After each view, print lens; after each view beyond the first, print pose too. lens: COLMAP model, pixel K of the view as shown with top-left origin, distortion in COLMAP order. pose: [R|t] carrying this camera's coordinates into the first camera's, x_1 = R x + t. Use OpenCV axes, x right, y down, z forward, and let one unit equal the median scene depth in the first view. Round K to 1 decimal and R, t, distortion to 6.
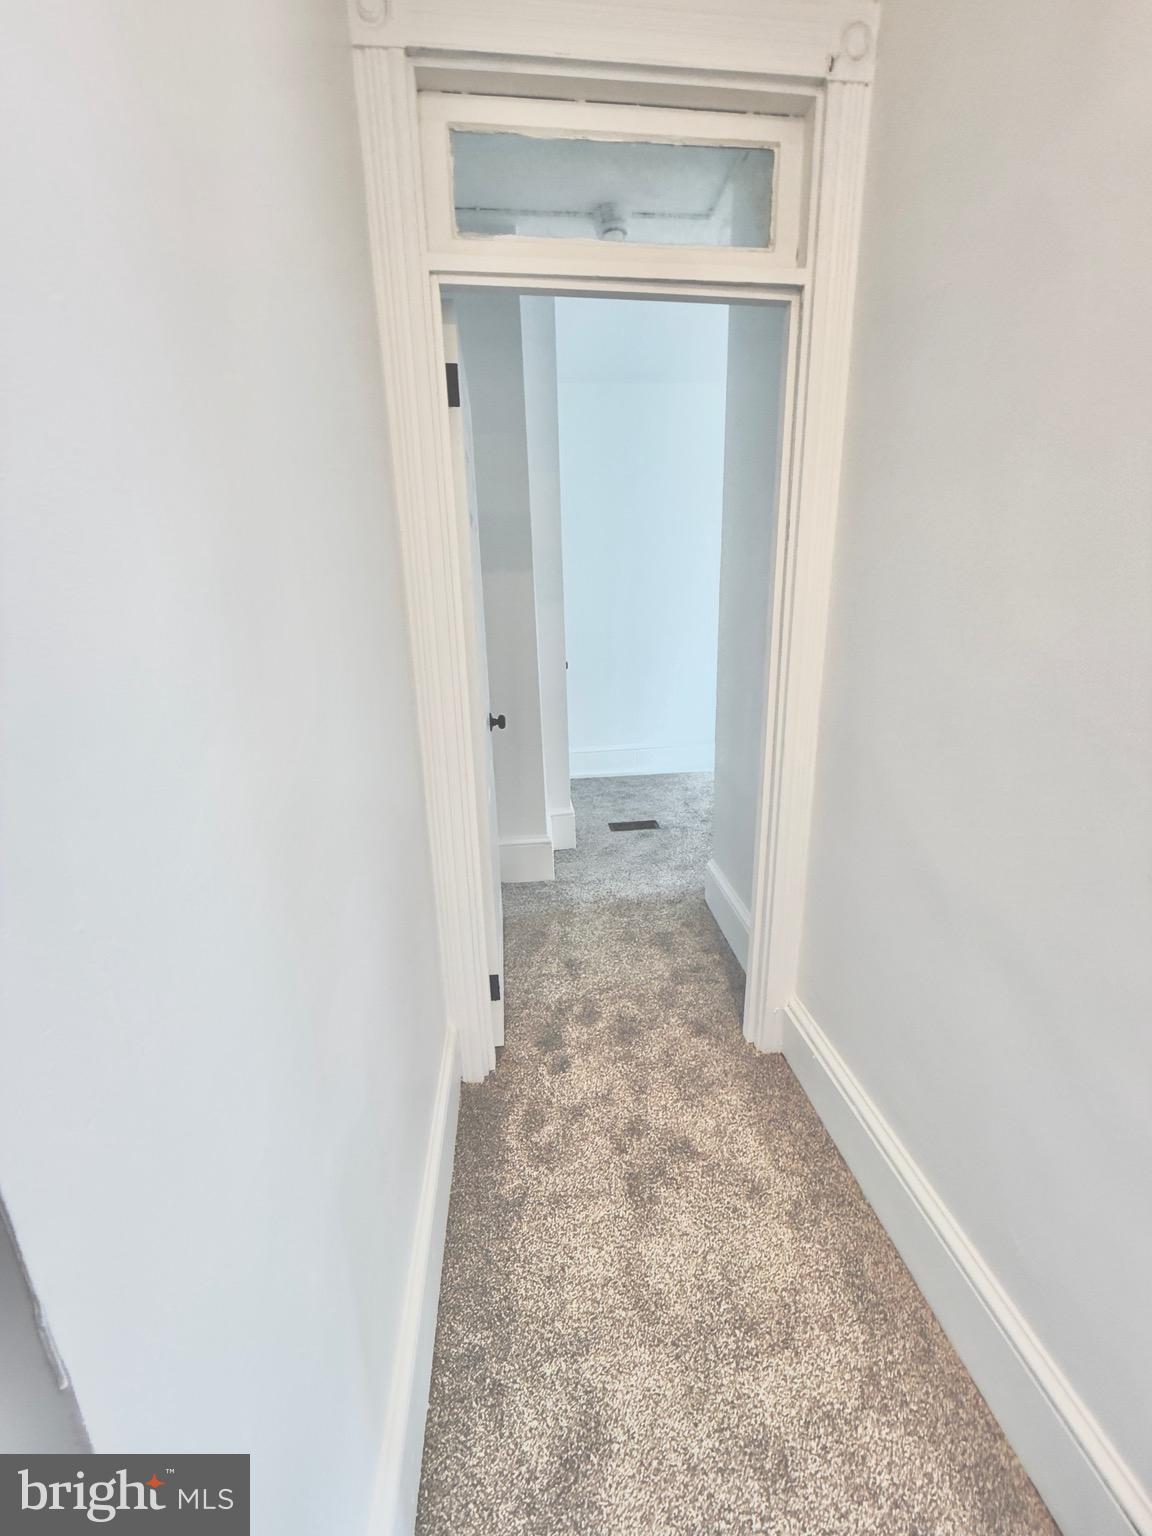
lens RADIAL K [[608.8, 0, 578.6], [0, 608.8, 764.5], [0, 0, 1]] dist [-0.000894, 0.000344]
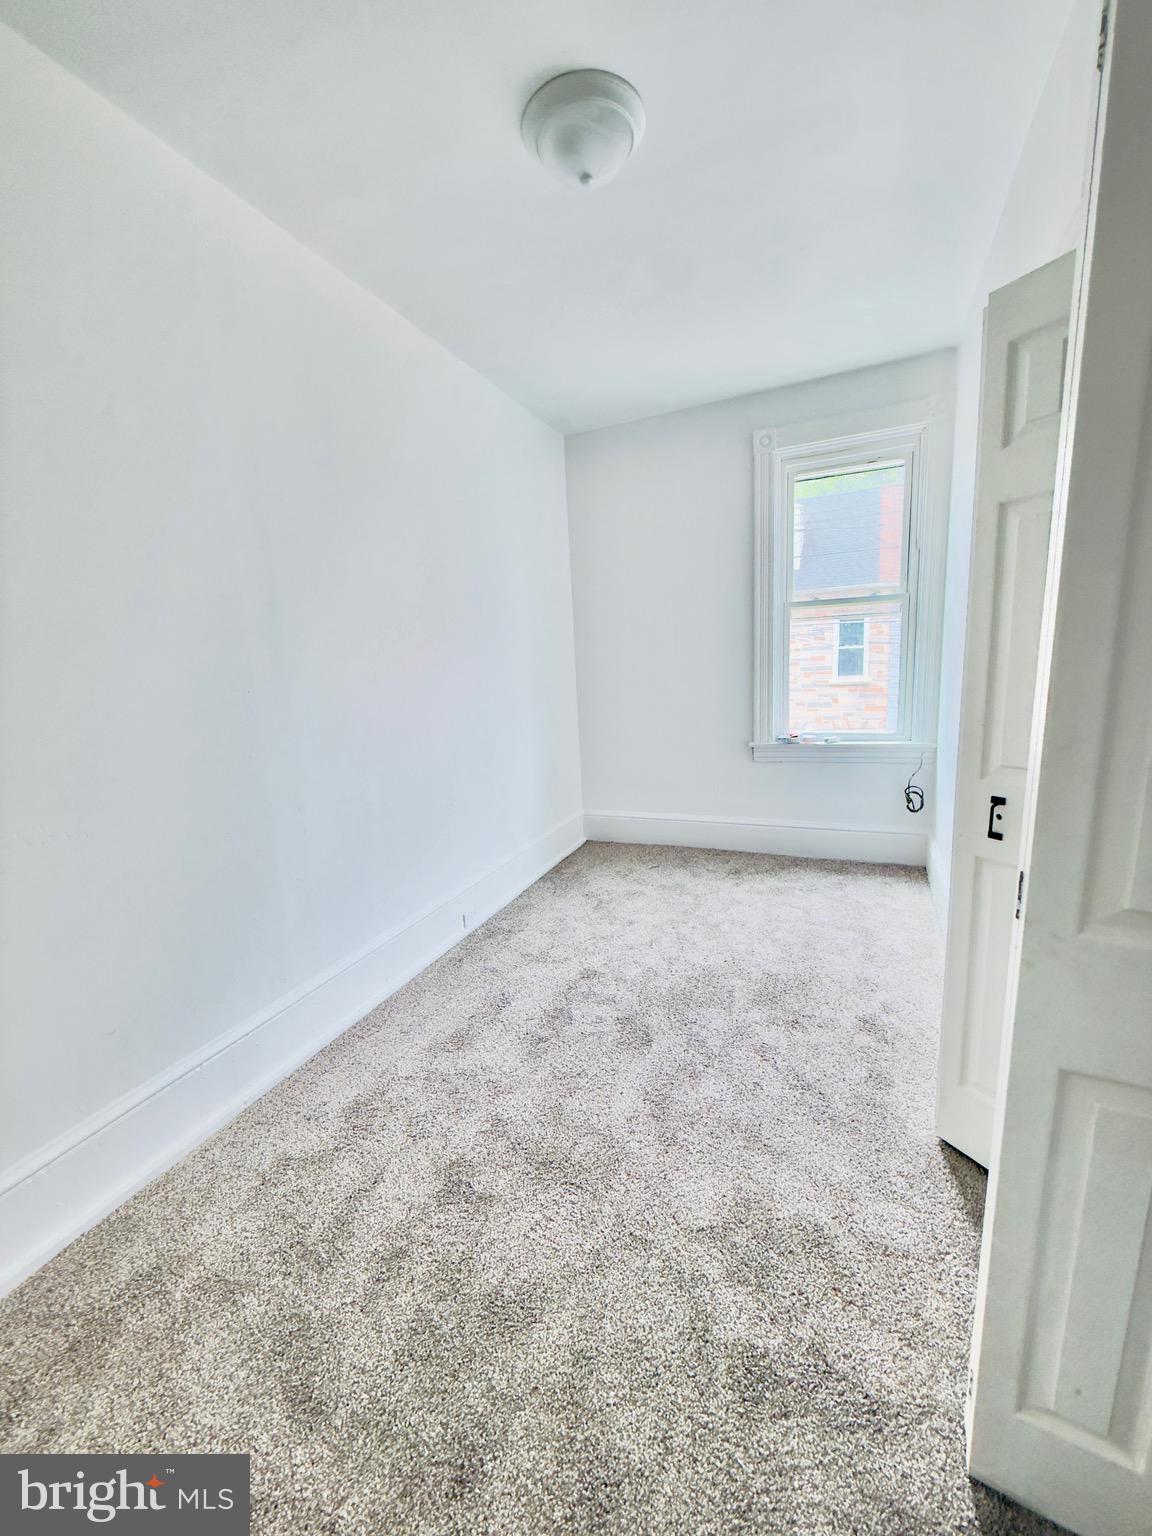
lens RADIAL K [[608.8, 0, 574.9], [0, 608.8, 766.2], [0, 0, 1]] dist [-0.000894, 0.000344]
pose [[0.491154, -0.177046, 0.852890, 0.053654], [0.278012, 0.959780, 0.039136, -0.183942], [-0.825516, 0.217892, 0.520621, 0.688076]]
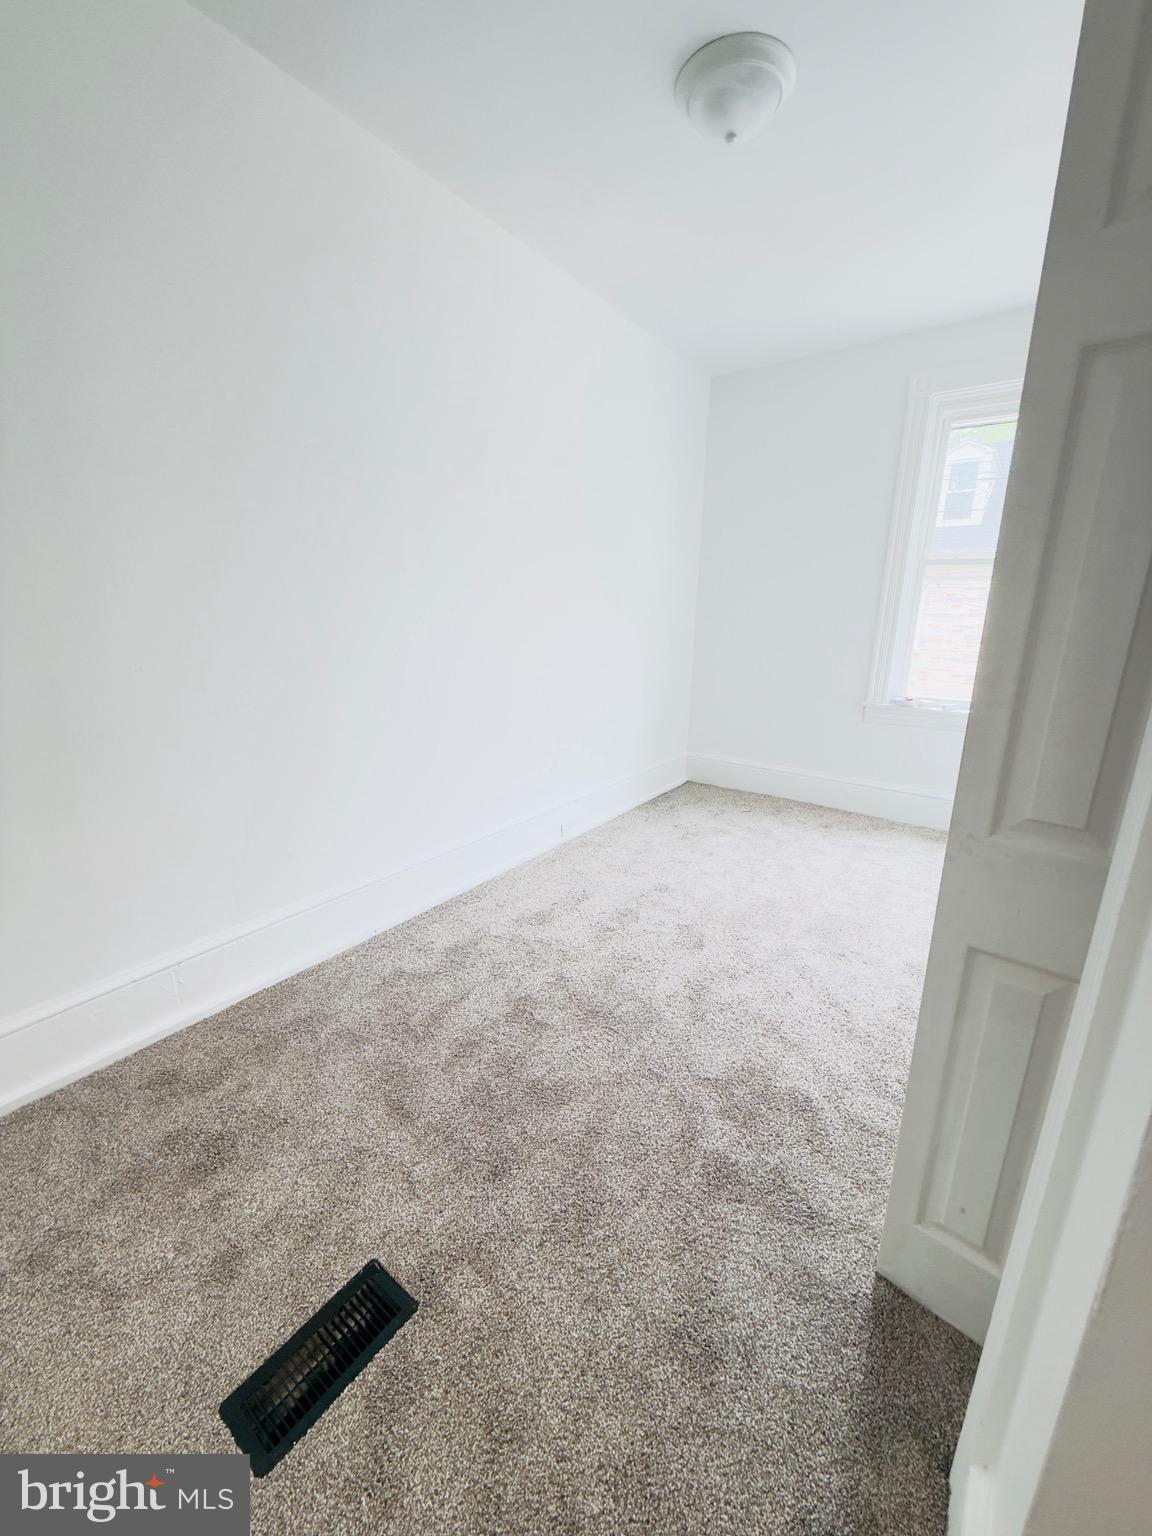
lens RADIAL K [[608.8, 0, 576.8], [0, 608.8, 766.8], [0, 0, 1]] dist [-0.000894, 0.000344]
pose [[0.672519, -0.178056, 0.718342, 0.012075], [0.178746, 0.980970, 0.075809, -0.158523], [-0.718170, 0.077418, 0.691548, 0.623538]]
